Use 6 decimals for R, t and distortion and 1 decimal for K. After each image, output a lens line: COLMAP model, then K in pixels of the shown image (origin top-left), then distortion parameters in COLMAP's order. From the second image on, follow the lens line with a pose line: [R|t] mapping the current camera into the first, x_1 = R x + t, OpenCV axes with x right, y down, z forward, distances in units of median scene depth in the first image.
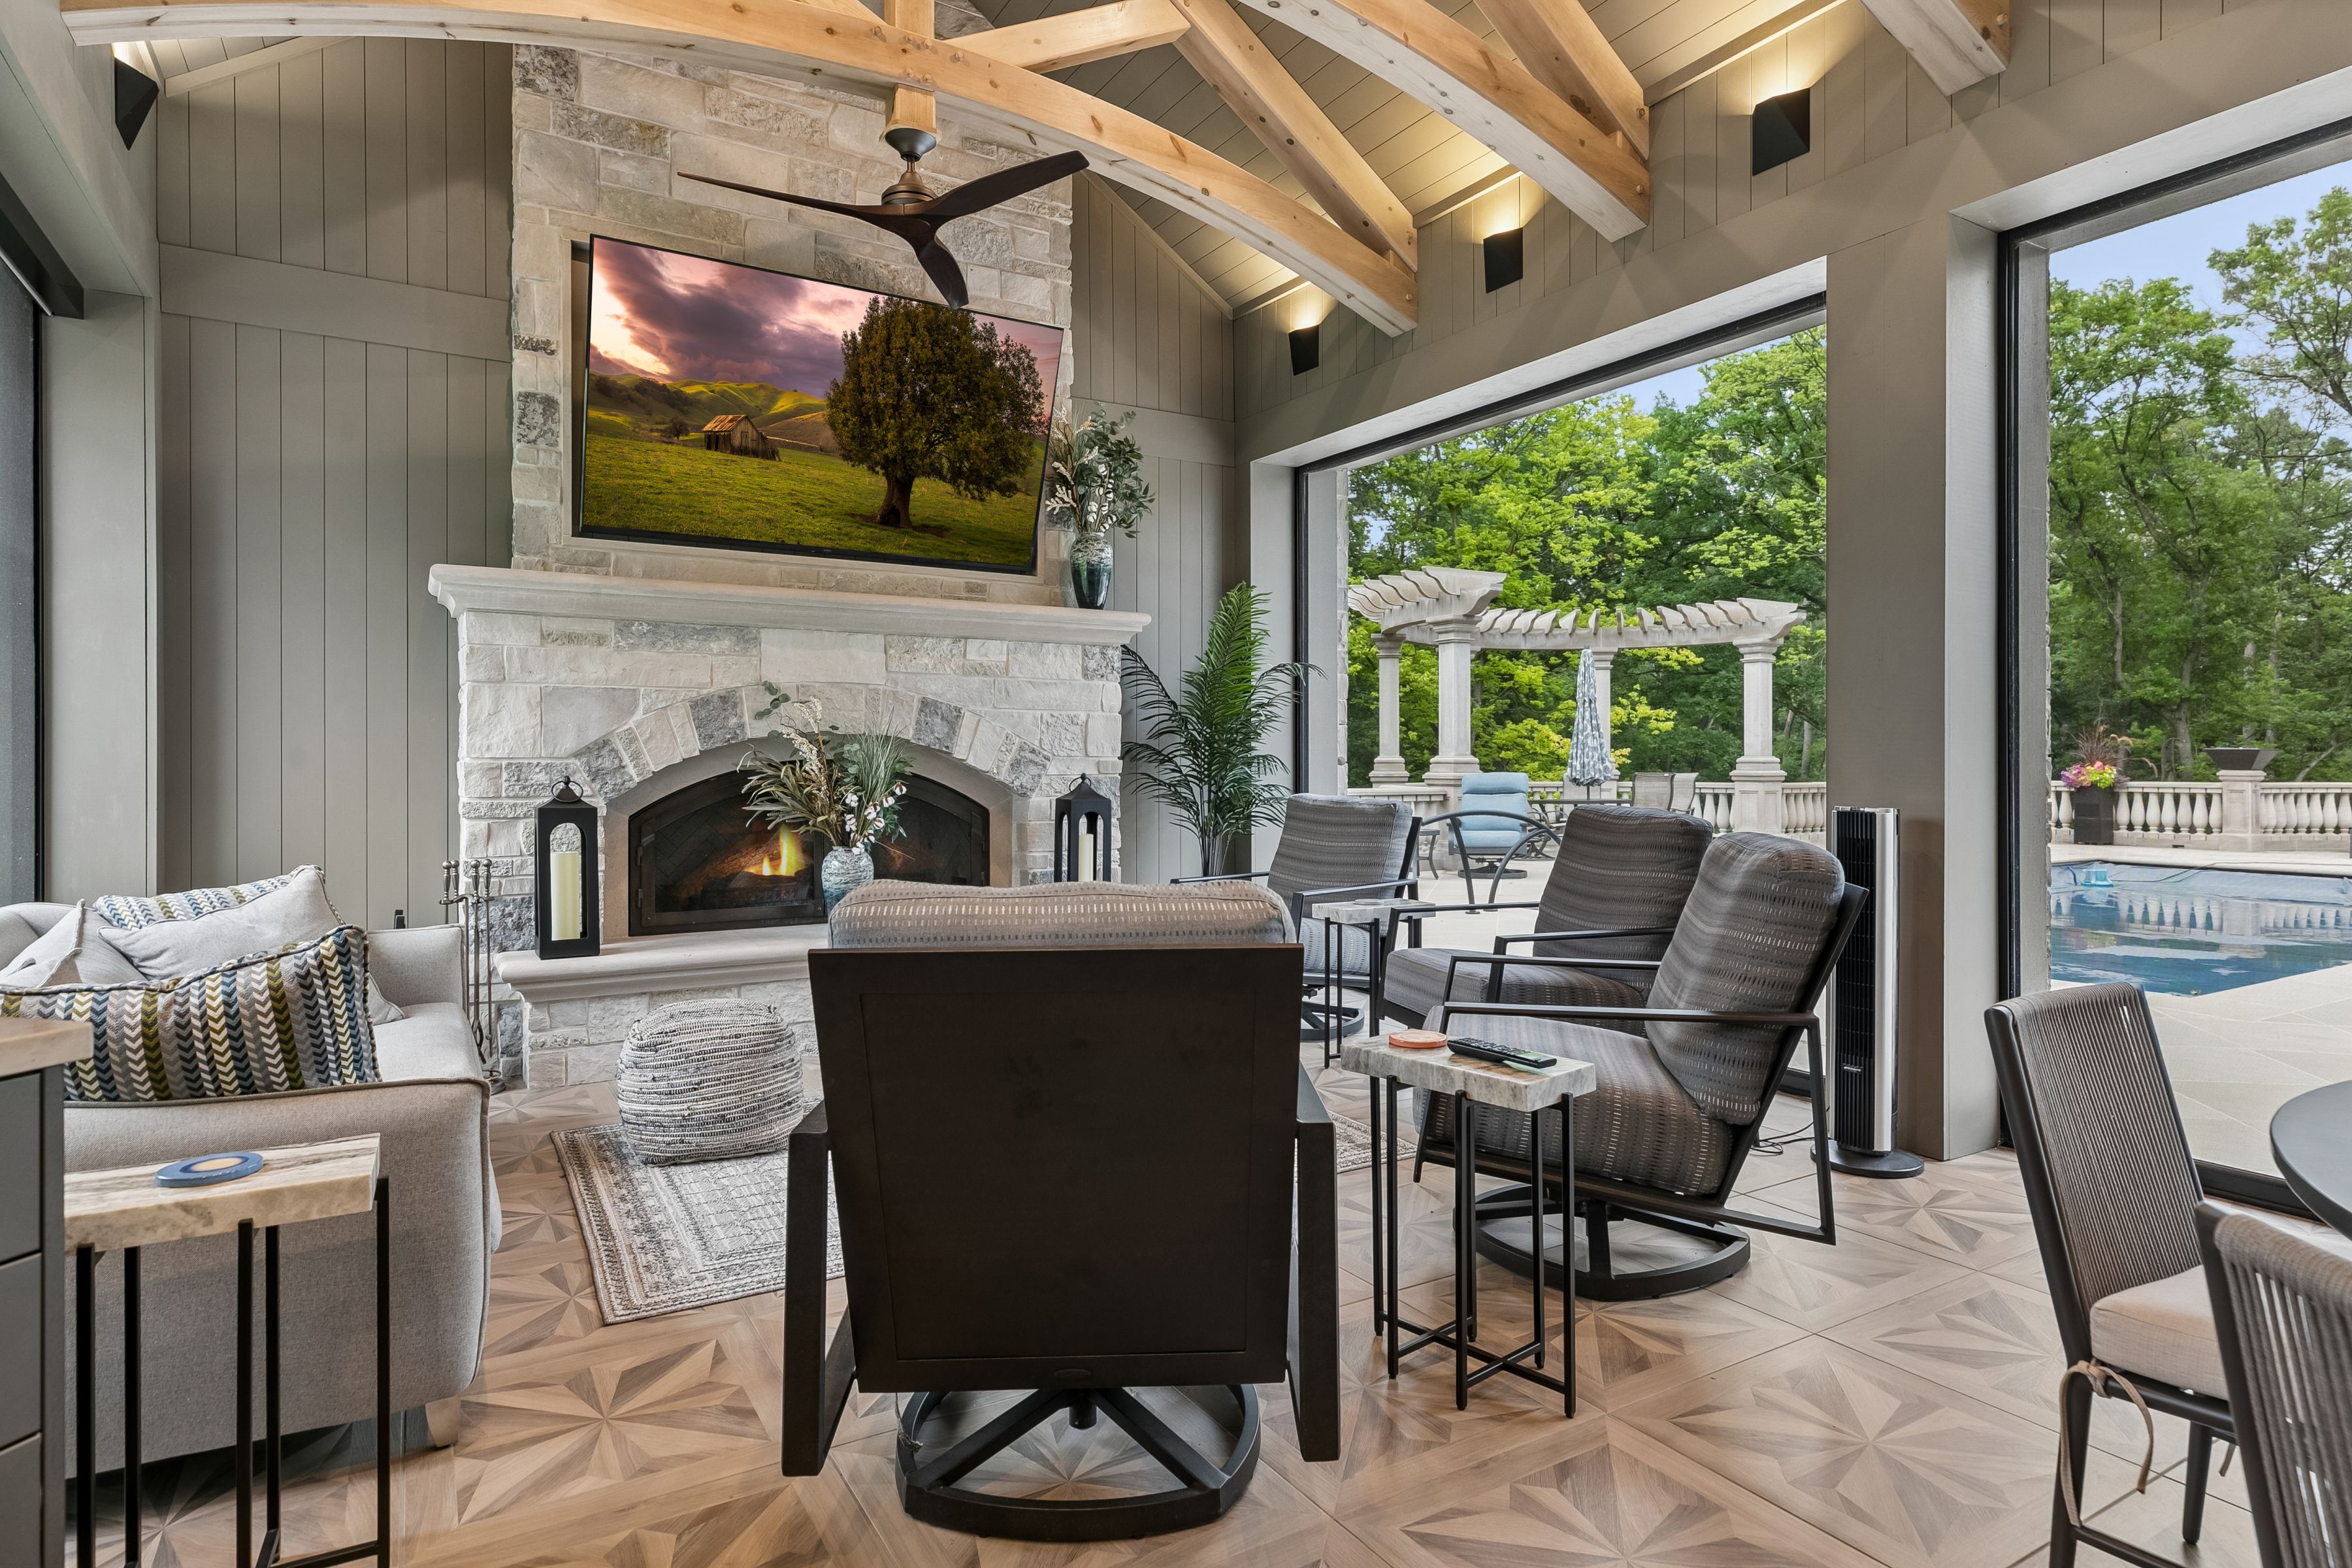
lens RADIAL K [[1284.2, 0, 1202.9], [0, 1284.2, 763.0], [0, 0, 1]] dist [0.005581, 0.000868]
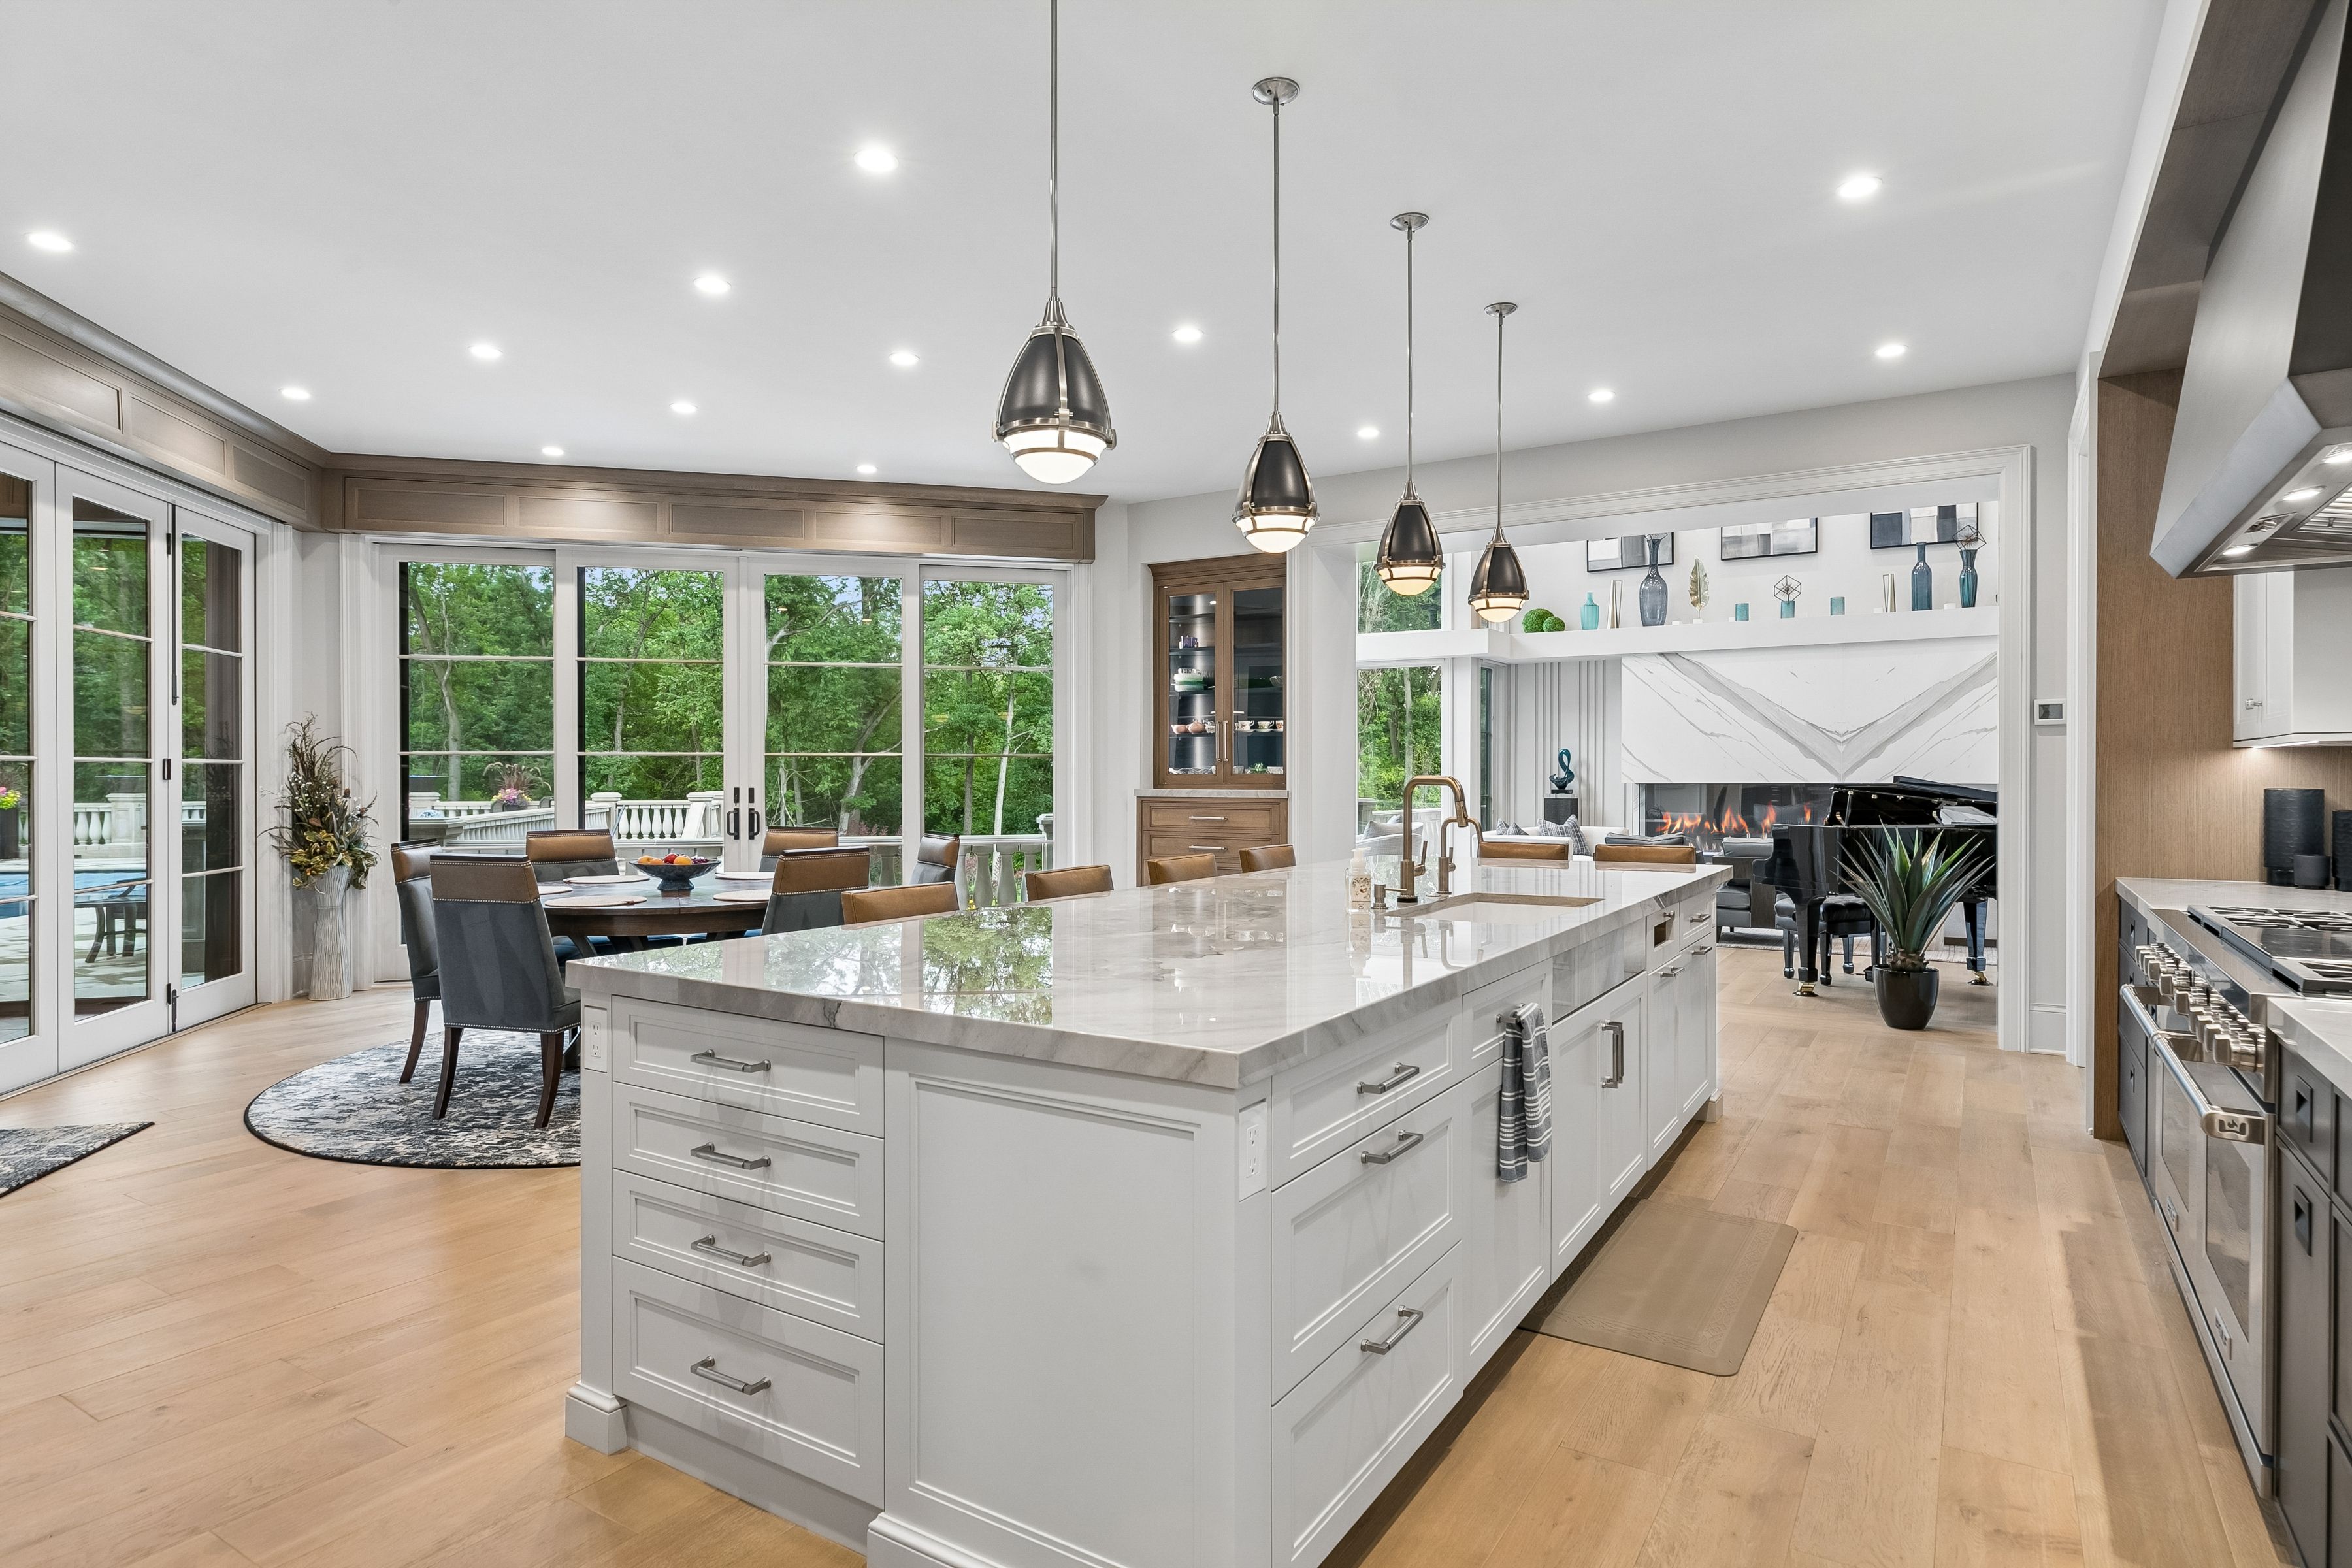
lens RADIAL K [[1253.5, 0, 1208.1], [0, 1253.5, 782.8], [0, 0, 1]] dist [0.003628, 0.000242]
pose [[0.306078, -0.005152, 0.951993, -0.171706], [-0.000009, 0.999985, 0.005414, -0.038626], [-0.952007, -0.001665, 0.306073, -1.319096]]
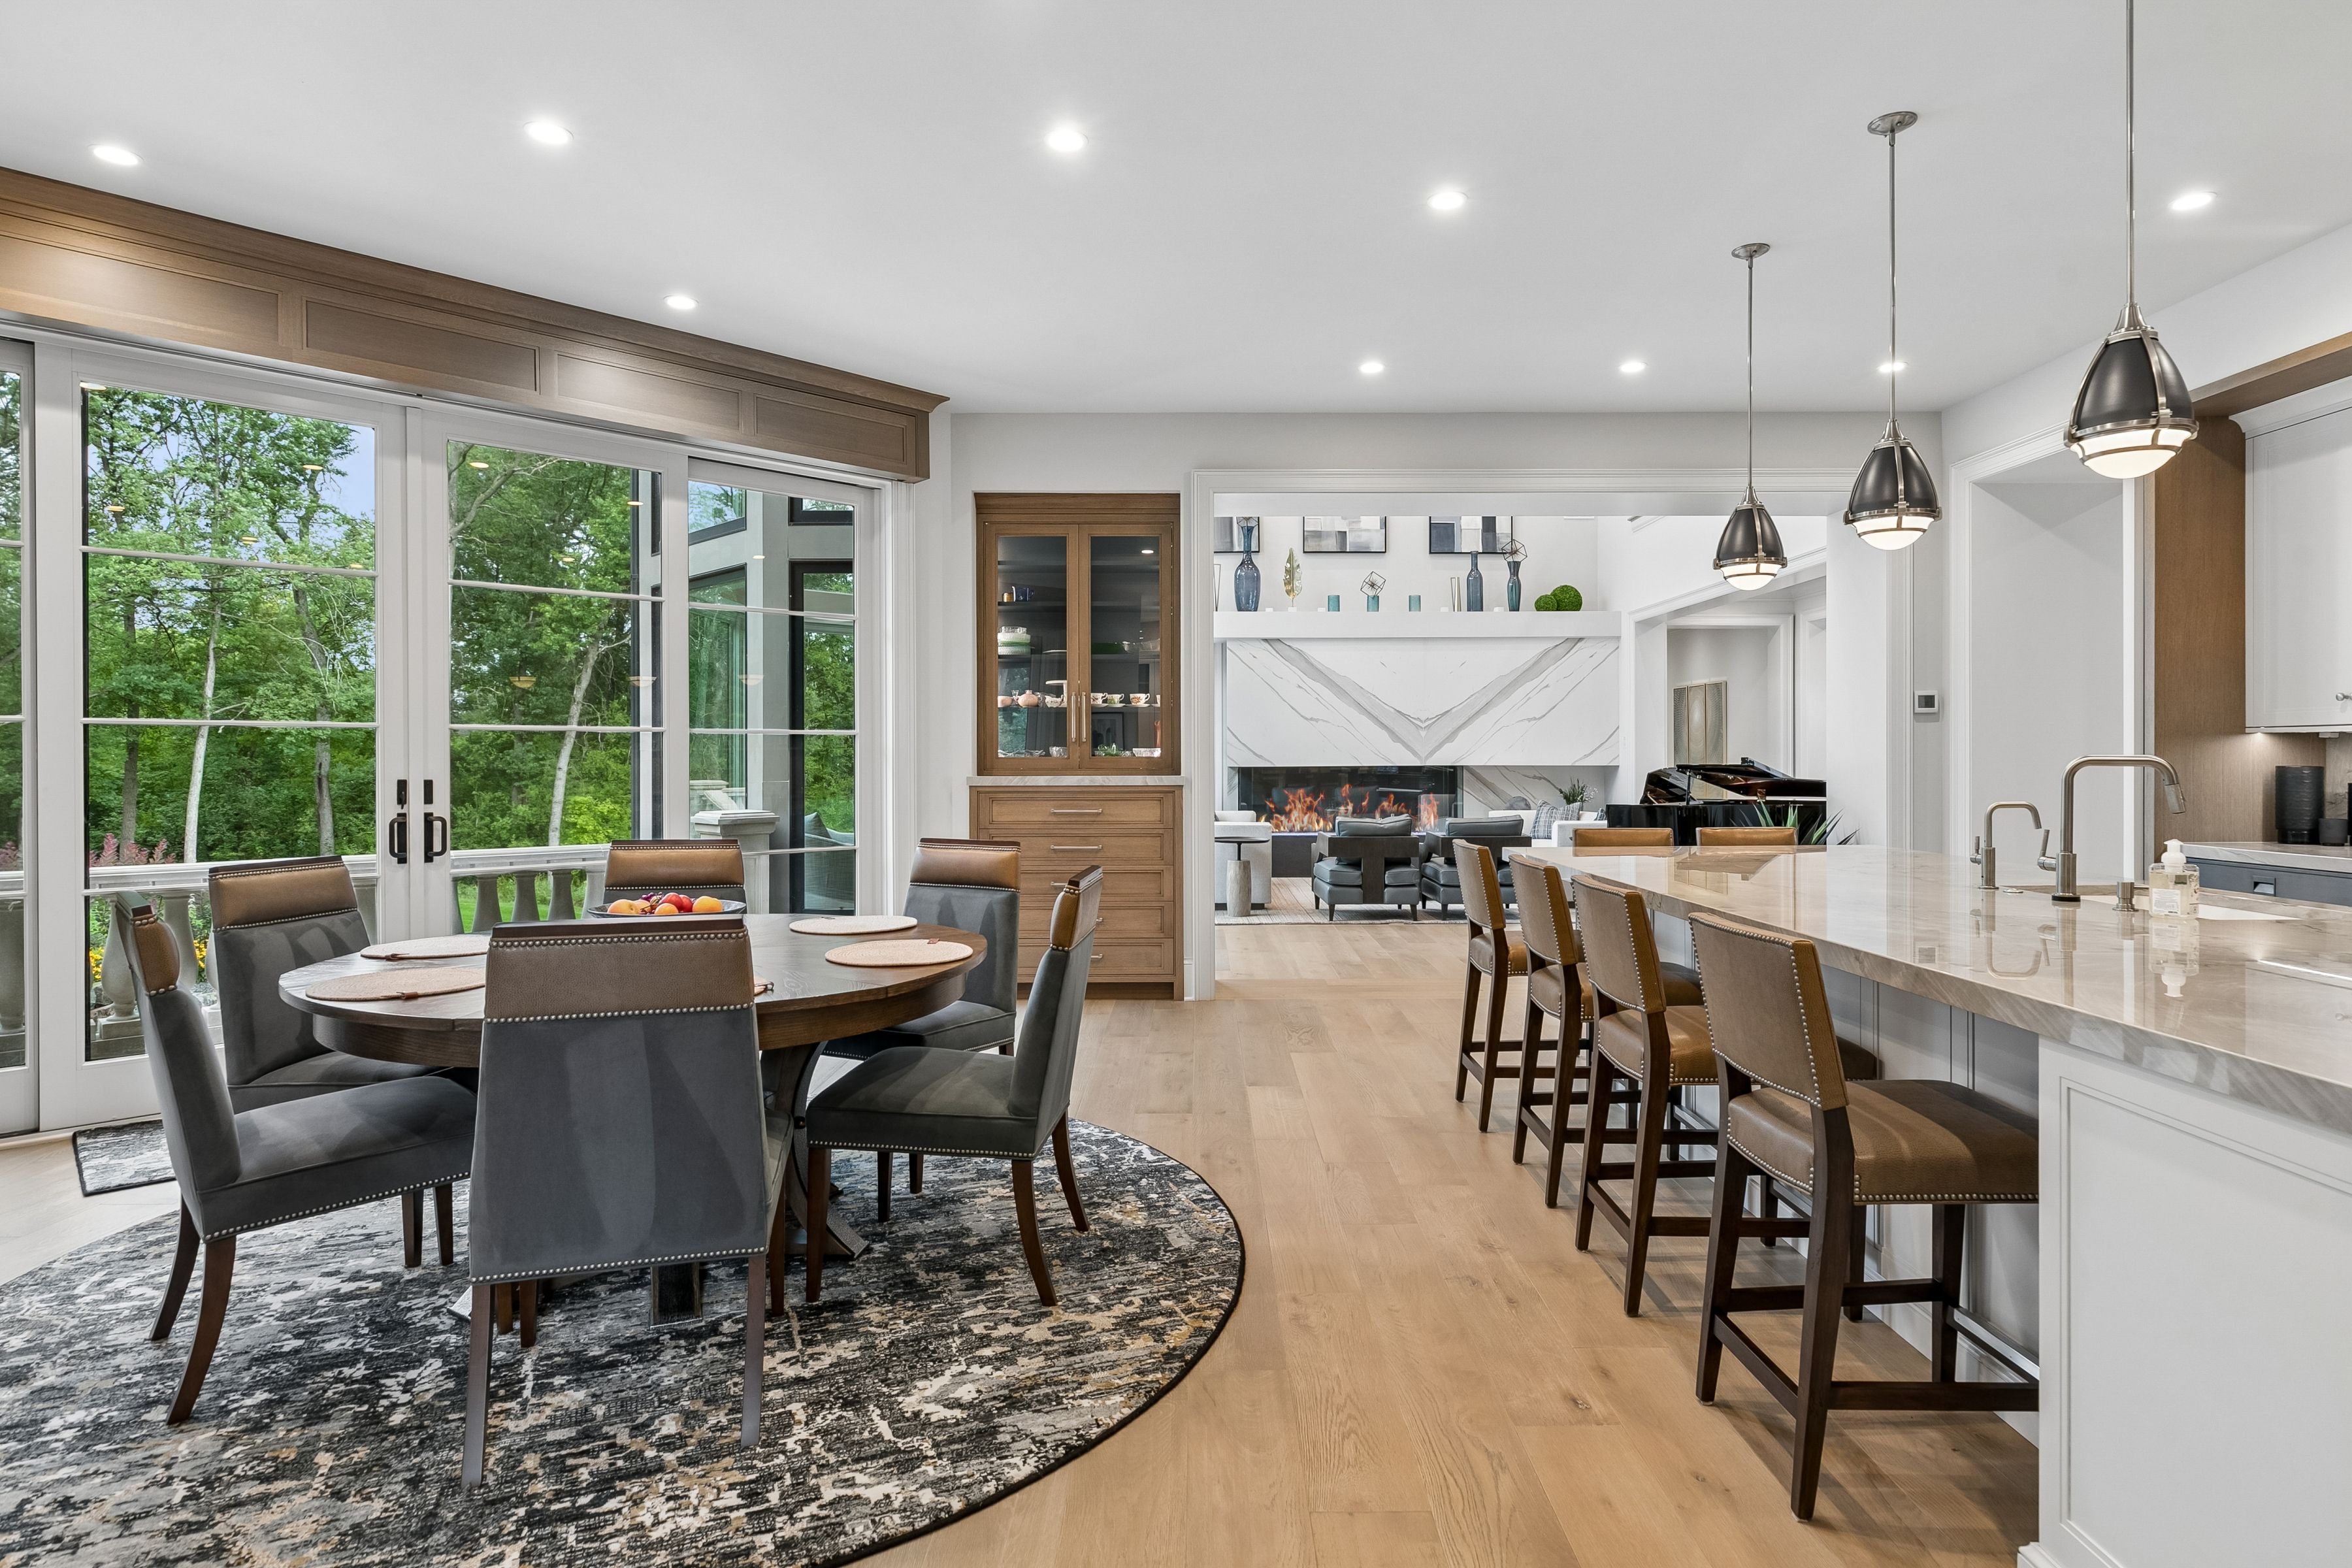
lens RADIAL K [[1263.1, 0, 1207.0], [0, 1263.1, 760.2], [0, 0, 1]] dist [0.000093, 0.000756]
pose [[-0.245273, 0.000983, 0.969454, 0.039009], [0.003057, 0.999995, -0.000240, -0.037160], [-0.969449, 0.002905, -0.245275, -0.656081]]
